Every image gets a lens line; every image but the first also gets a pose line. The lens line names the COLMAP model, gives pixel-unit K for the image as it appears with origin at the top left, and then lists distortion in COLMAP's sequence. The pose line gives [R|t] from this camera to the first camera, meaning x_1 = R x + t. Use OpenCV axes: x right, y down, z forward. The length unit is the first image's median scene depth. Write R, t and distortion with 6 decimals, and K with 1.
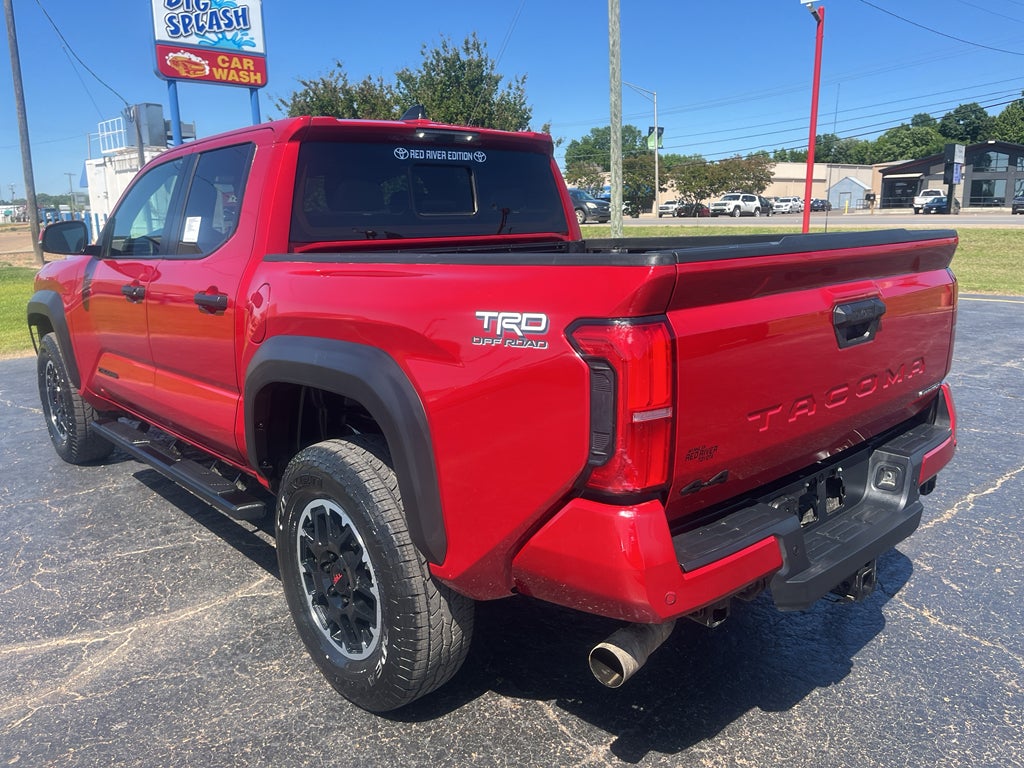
lens RADIAL K [[769.4, 0, 510.7], [0, 769.4, 400.8], [0, 0, 1]] dist [0.074724, -0.099922]
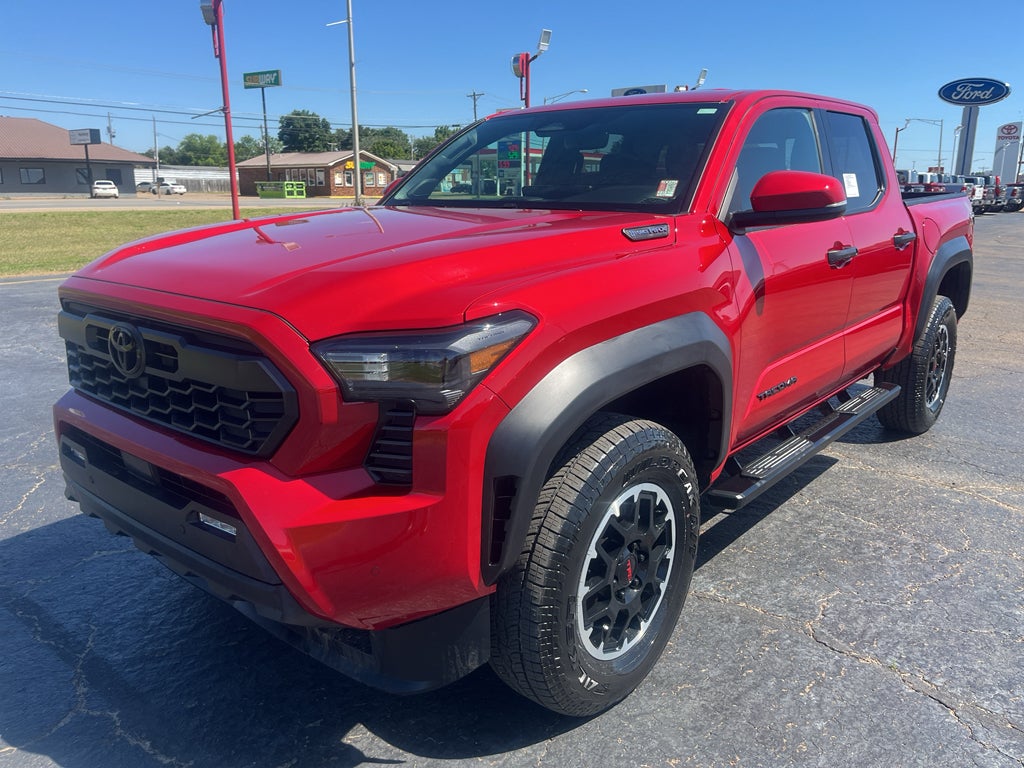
lens RADIAL K [[769.4, 0, 510.7], [0, 769.4, 400.8], [0, 0, 1]] dist [0.074724, -0.099922]
pose [[-0.133700, -0.242108, 0.960993, -0.176402], [0.233757, 0.934634, 0.267988, -0.041264], [-0.963059, 0.260469, -0.068366, 0.193444]]
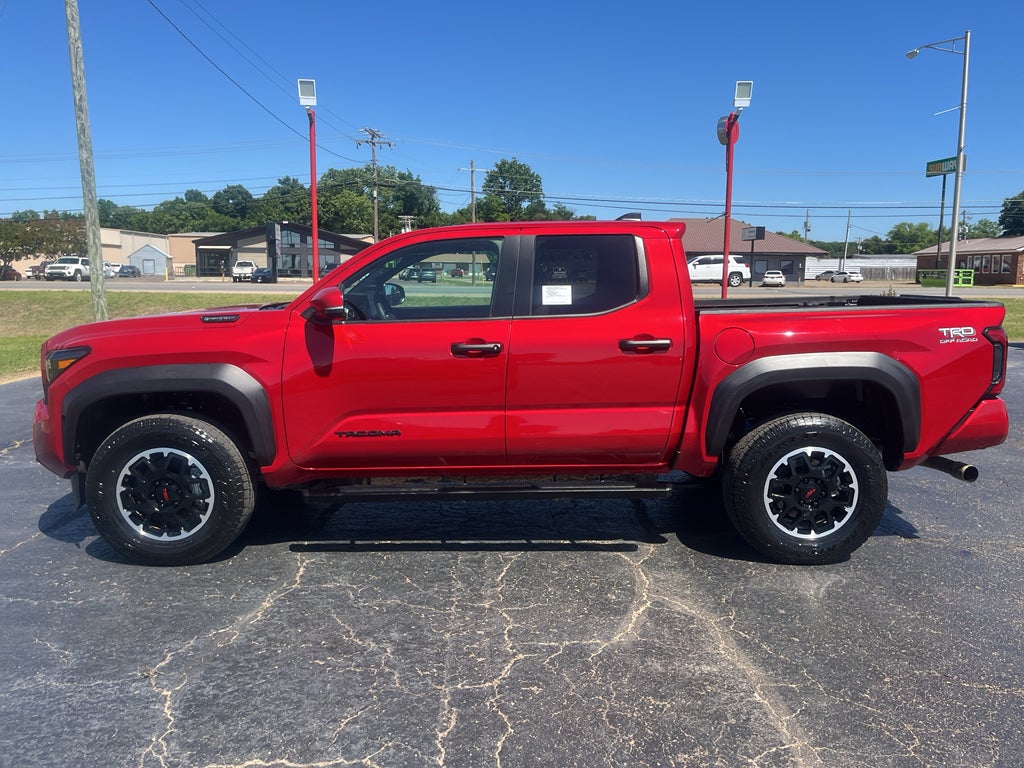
lens RADIAL K [[769.4, 0, 510.7], [0, 769.4, 400.8], [0, 0, 1]] dist [0.074724, -0.099922]
pose [[0.653894, -0.100070, 0.749939, -0.172220], [0.161436, 0.986841, -0.009079, -0.005839], [-0.739162, 0.127004, 0.661445, 0.028633]]
